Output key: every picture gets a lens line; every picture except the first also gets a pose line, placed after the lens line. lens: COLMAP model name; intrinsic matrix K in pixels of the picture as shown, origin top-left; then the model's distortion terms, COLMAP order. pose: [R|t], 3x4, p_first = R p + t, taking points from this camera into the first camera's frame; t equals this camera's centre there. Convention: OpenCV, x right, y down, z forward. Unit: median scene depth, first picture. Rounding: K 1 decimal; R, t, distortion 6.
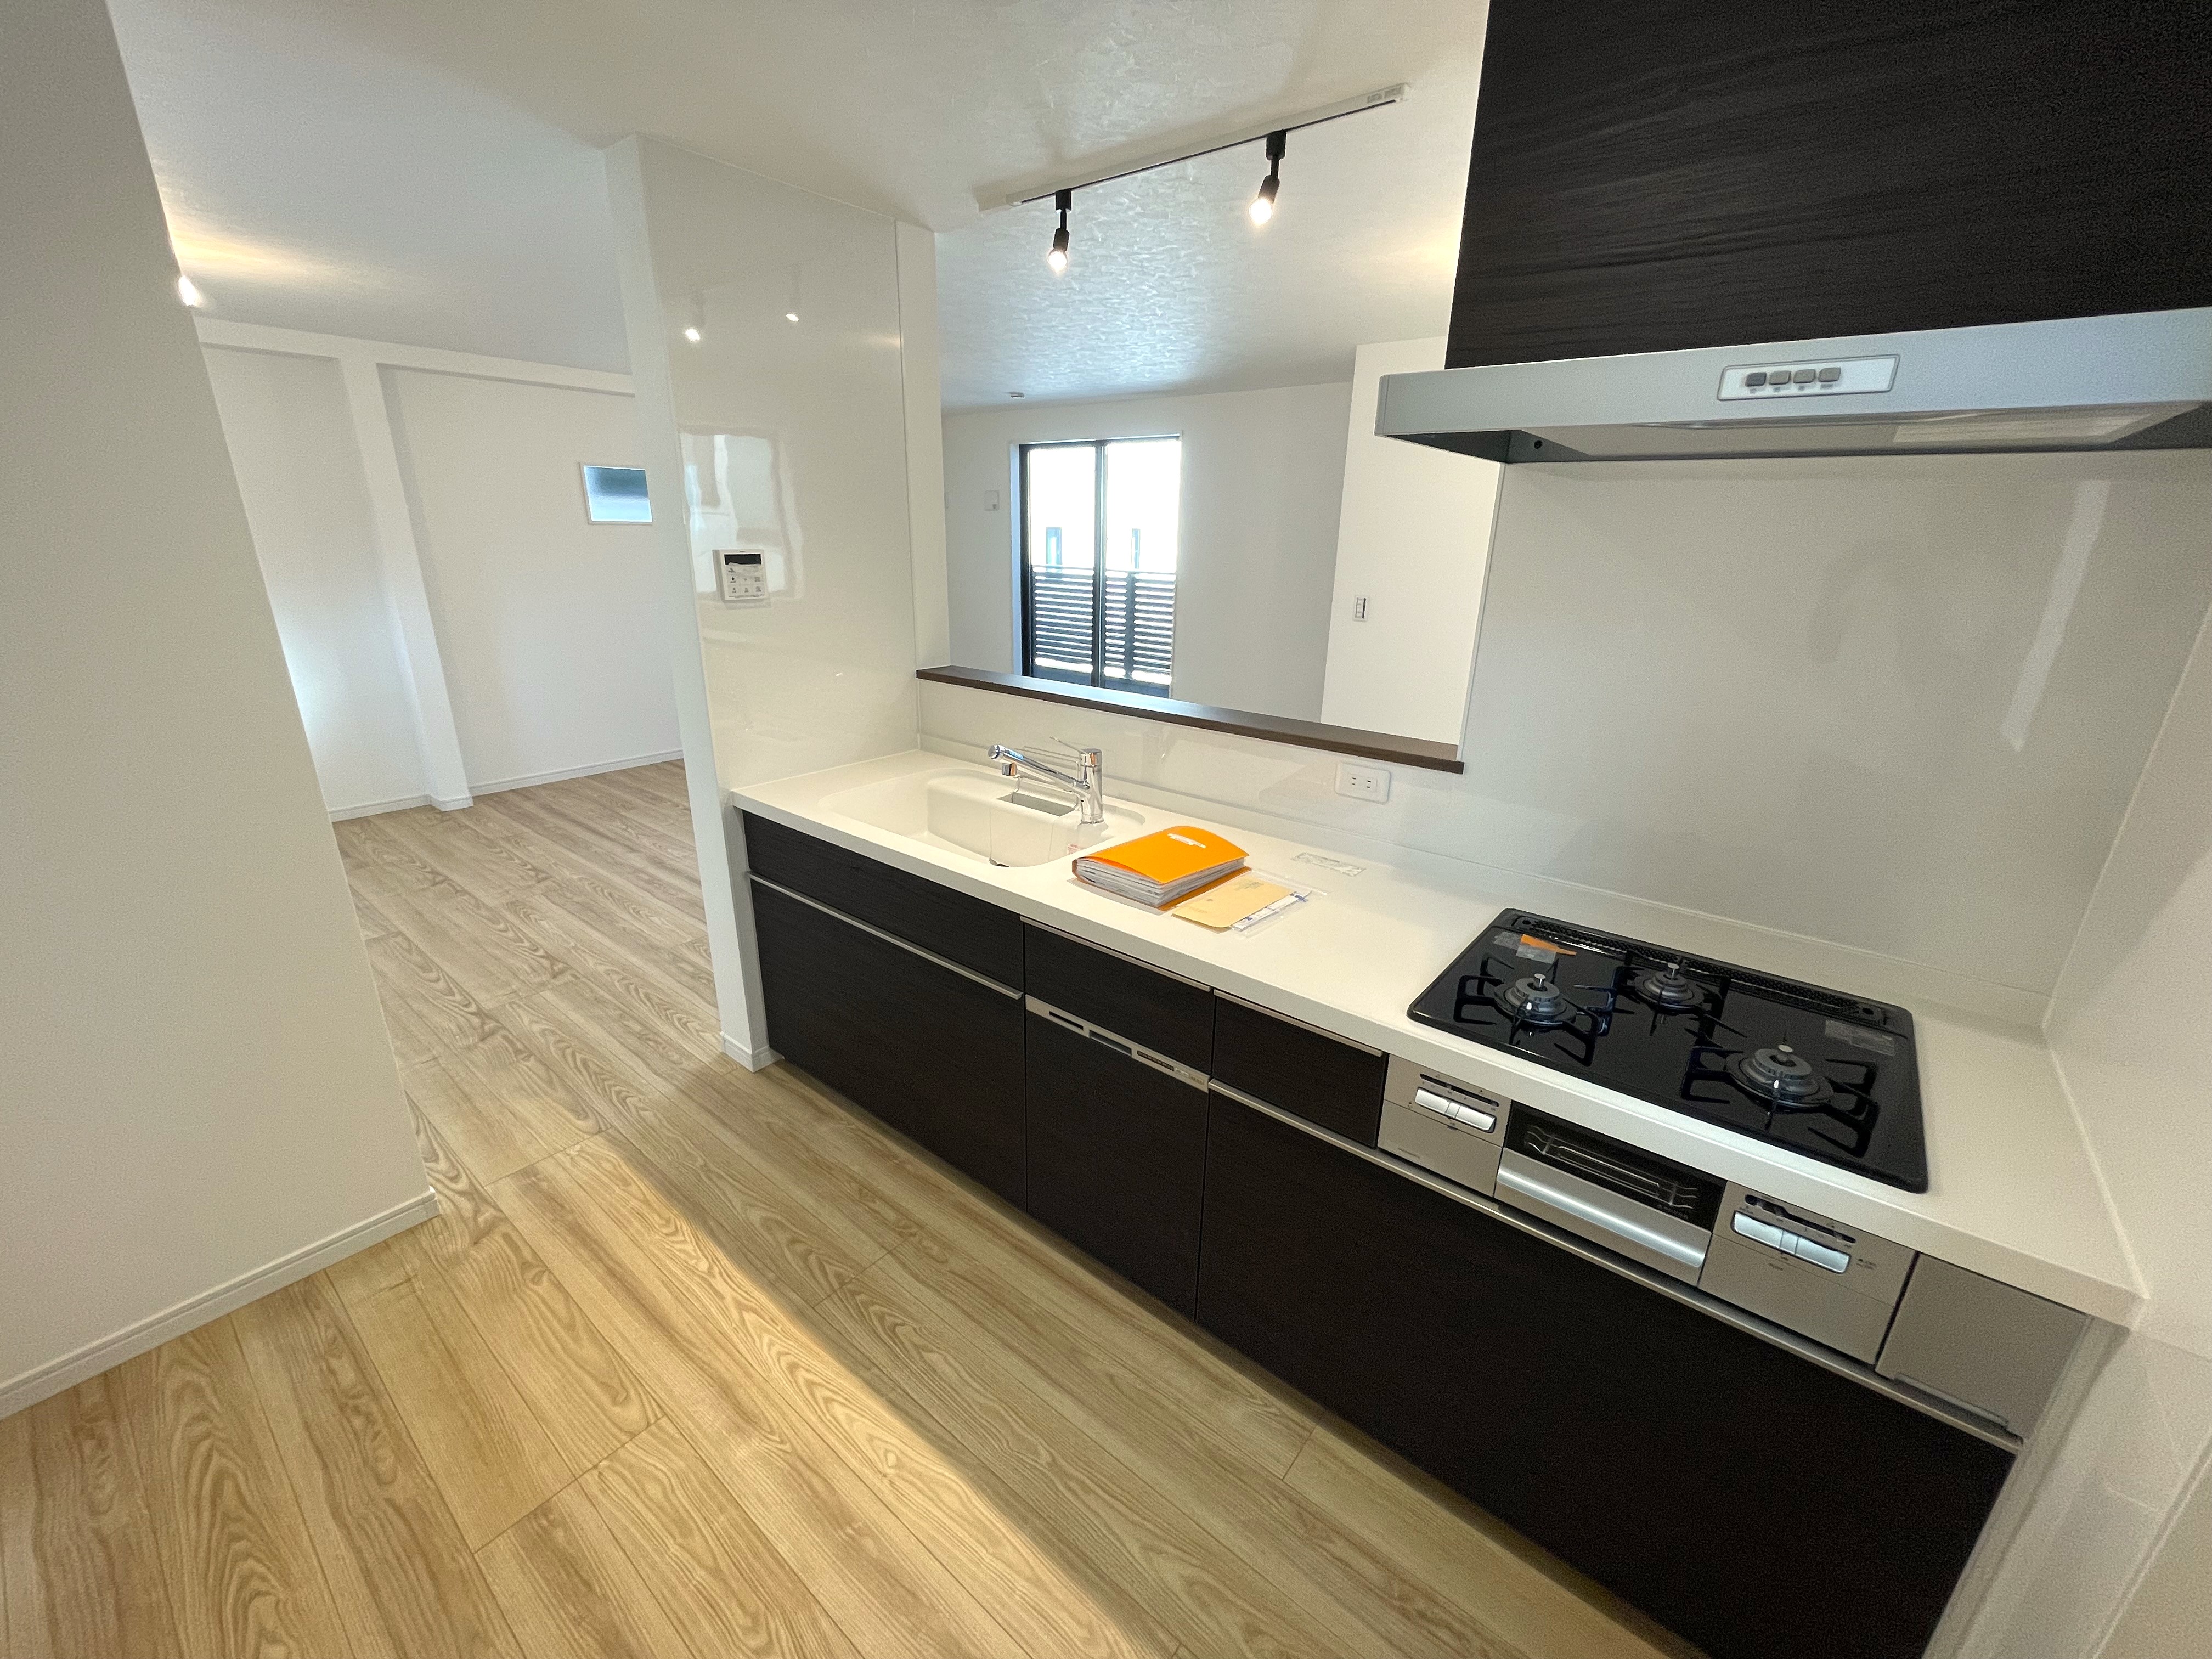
lens RADIAL K [[895.8, 0, 1106.0], [0, 895.8, 829.5], [0, 0, 1]] dist [0.001540, 0.001383]
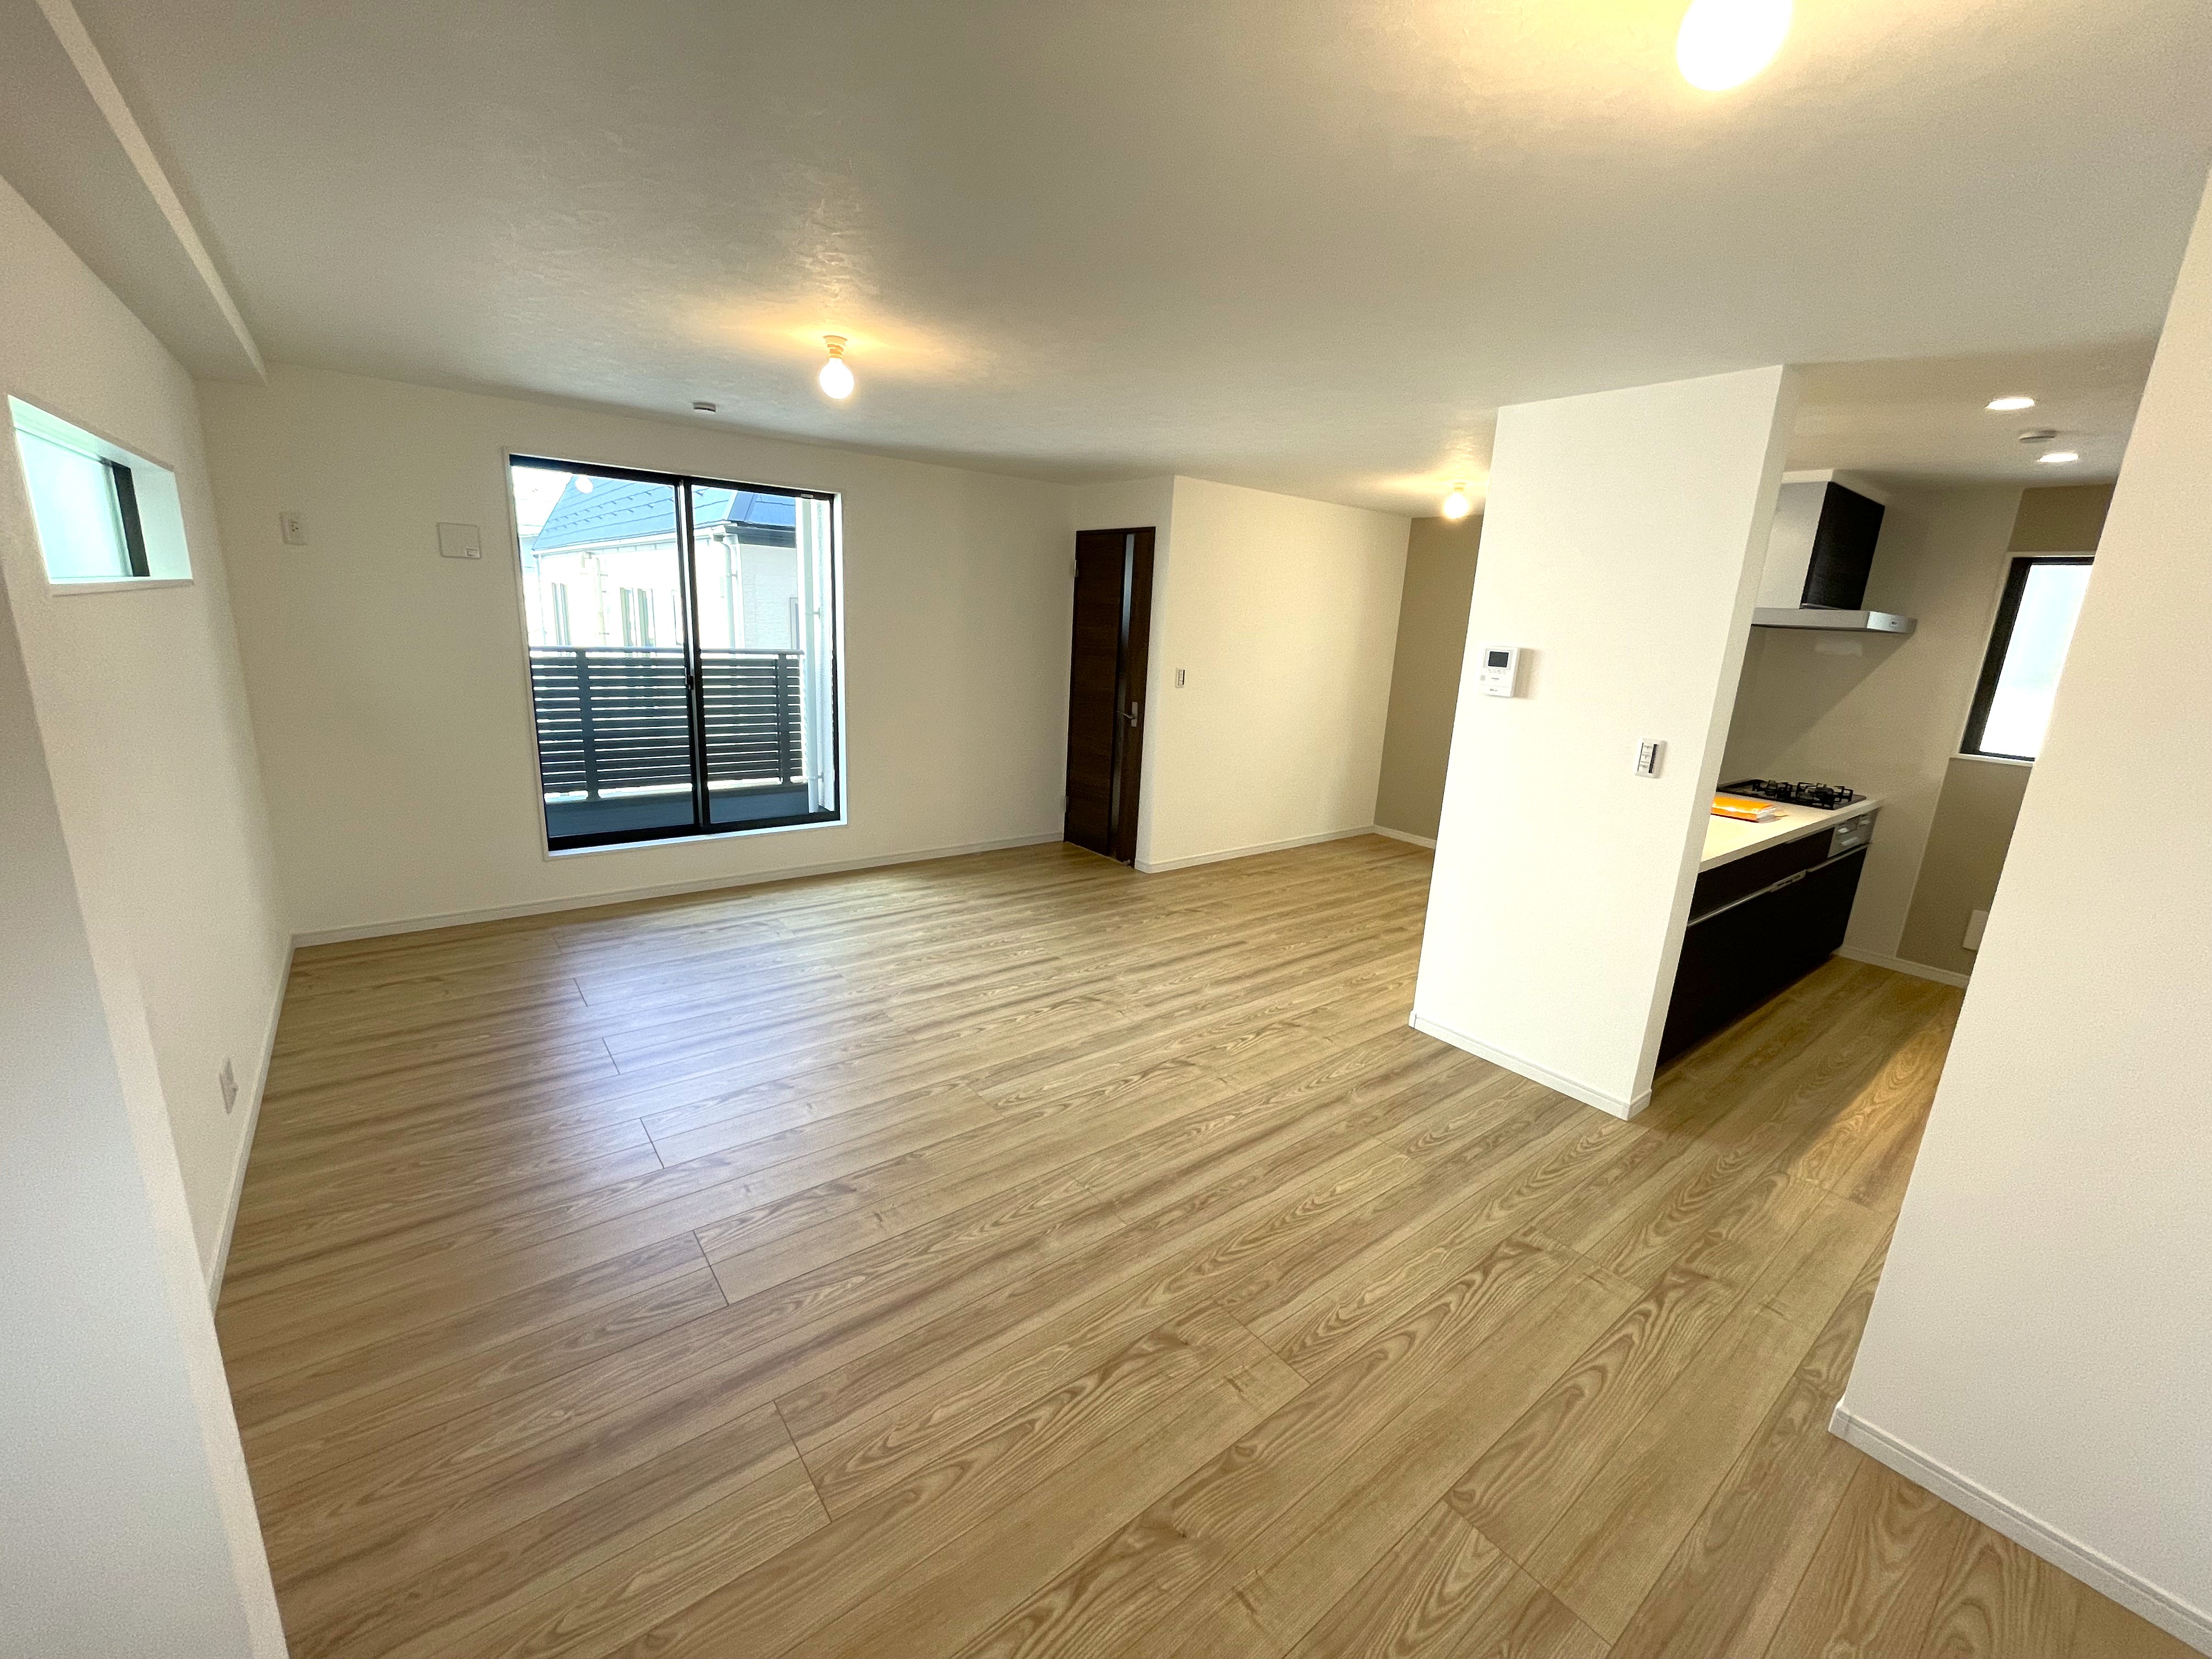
lens RADIAL K [[894.2, 0, 1106.0], [0, 894.2, 829.5], [0, 0, 1]] dist [0.000123, 0.000198]
pose [[0.219122, -0.239043, 0.945962, -2.093746], [0.265212, 0.947612, 0.178026, -0.626770], [-0.938961, 0.211871, 0.271040, 1.693534]]
